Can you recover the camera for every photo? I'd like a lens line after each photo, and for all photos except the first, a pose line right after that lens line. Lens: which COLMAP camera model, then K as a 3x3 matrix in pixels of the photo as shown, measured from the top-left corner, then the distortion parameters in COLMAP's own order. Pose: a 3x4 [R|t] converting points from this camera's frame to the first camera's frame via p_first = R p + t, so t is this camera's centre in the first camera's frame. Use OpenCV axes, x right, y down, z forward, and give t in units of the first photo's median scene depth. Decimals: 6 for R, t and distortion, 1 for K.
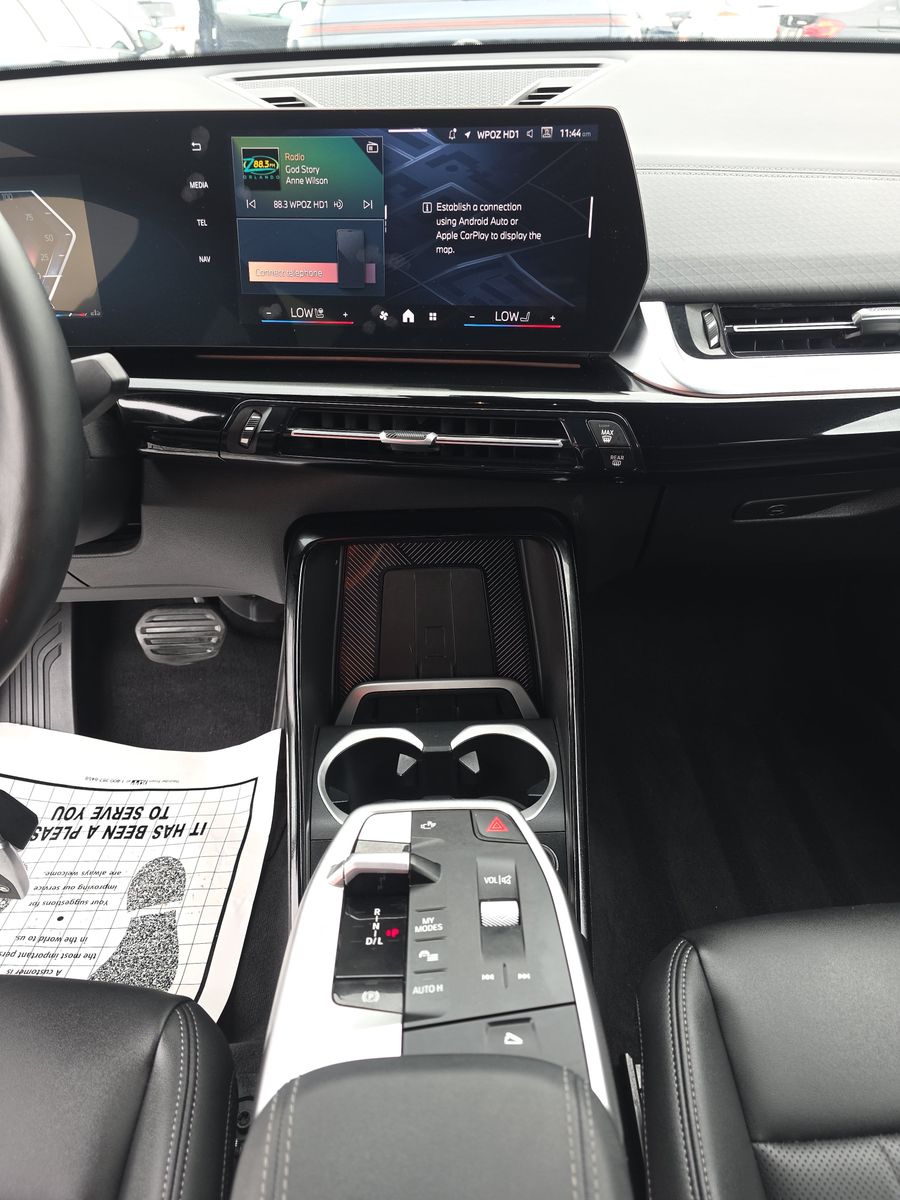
lens RADIAL K [[784.4, 0, 450.7], [0, 784.4, 604.3], [0, 0, 1]] dist [0.037805, -0.042657]
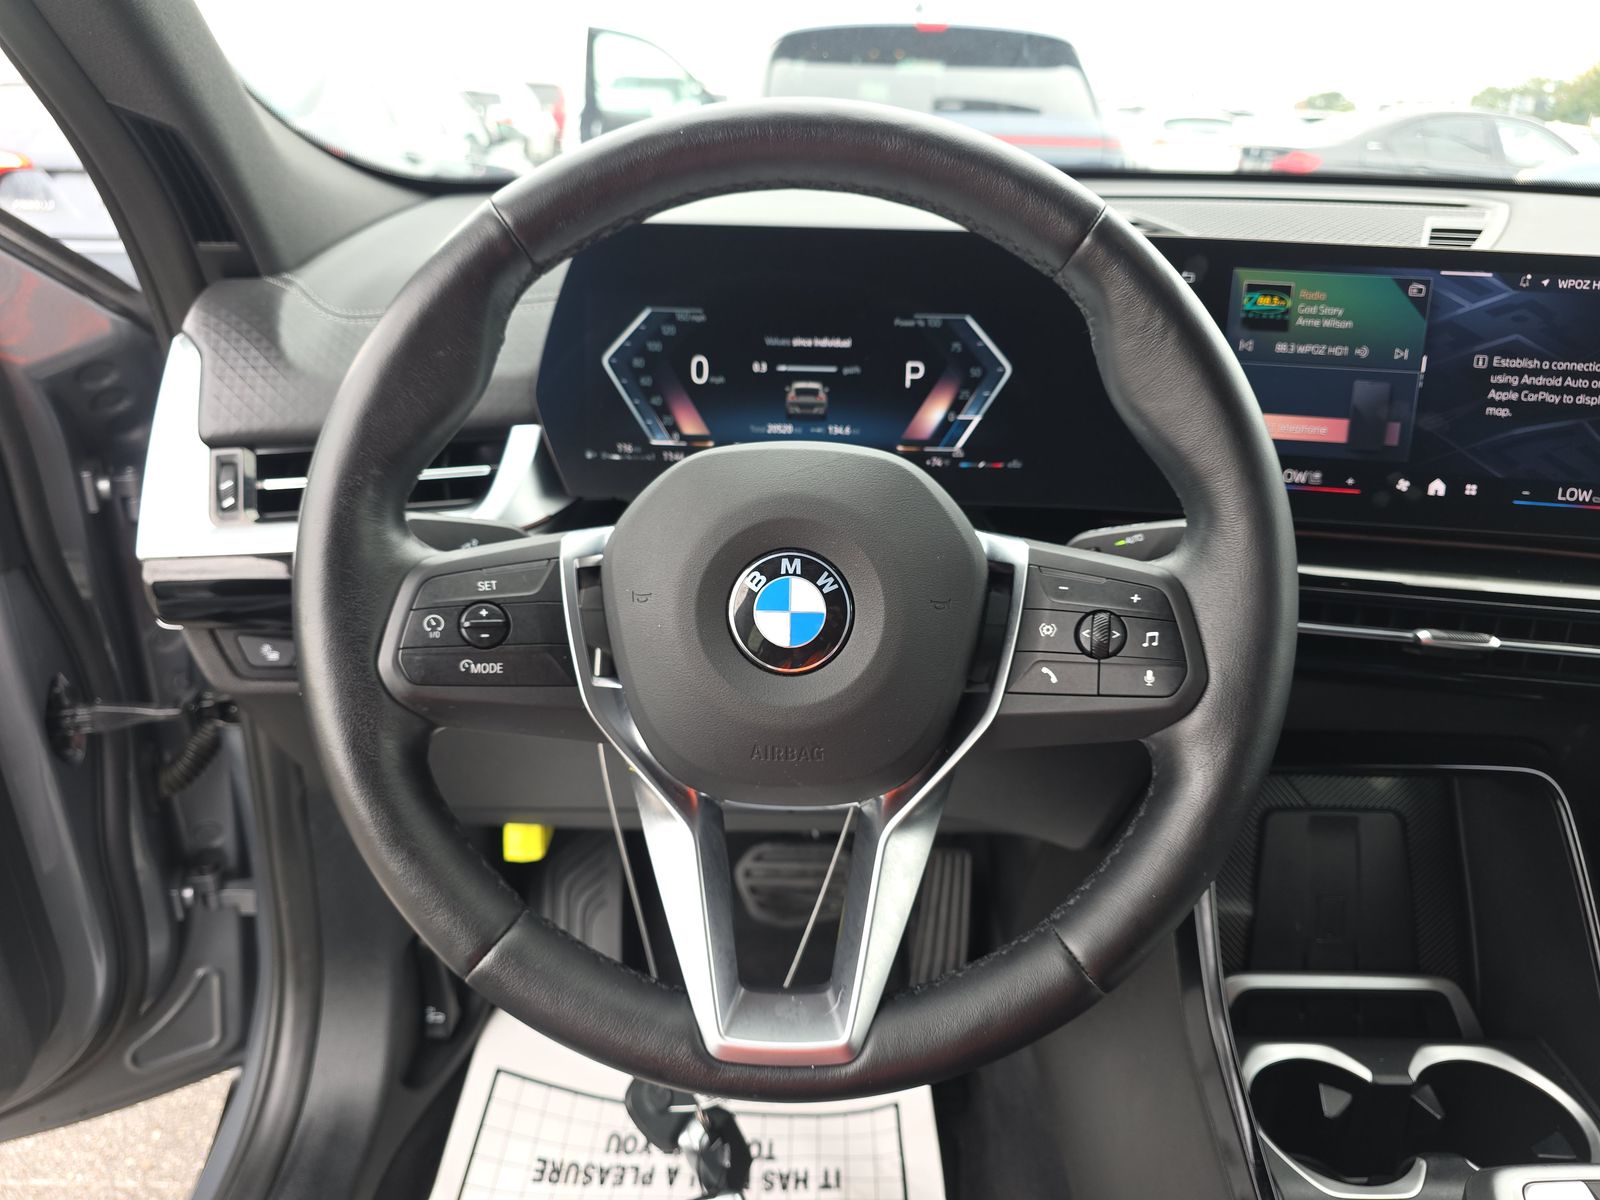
lens RADIAL K [[1068.3, 0, 805.0], [0, 1068.3, 618.6], [0, 0, 1]] dist [0.006411, -0.004744]
pose [[0.998617, 0.051492, 0.010589, -0.705830], [-0.048221, 0.977454, -0.205567, 0.008076], [-0.020935, 0.204772, 0.978586, 0.006550]]
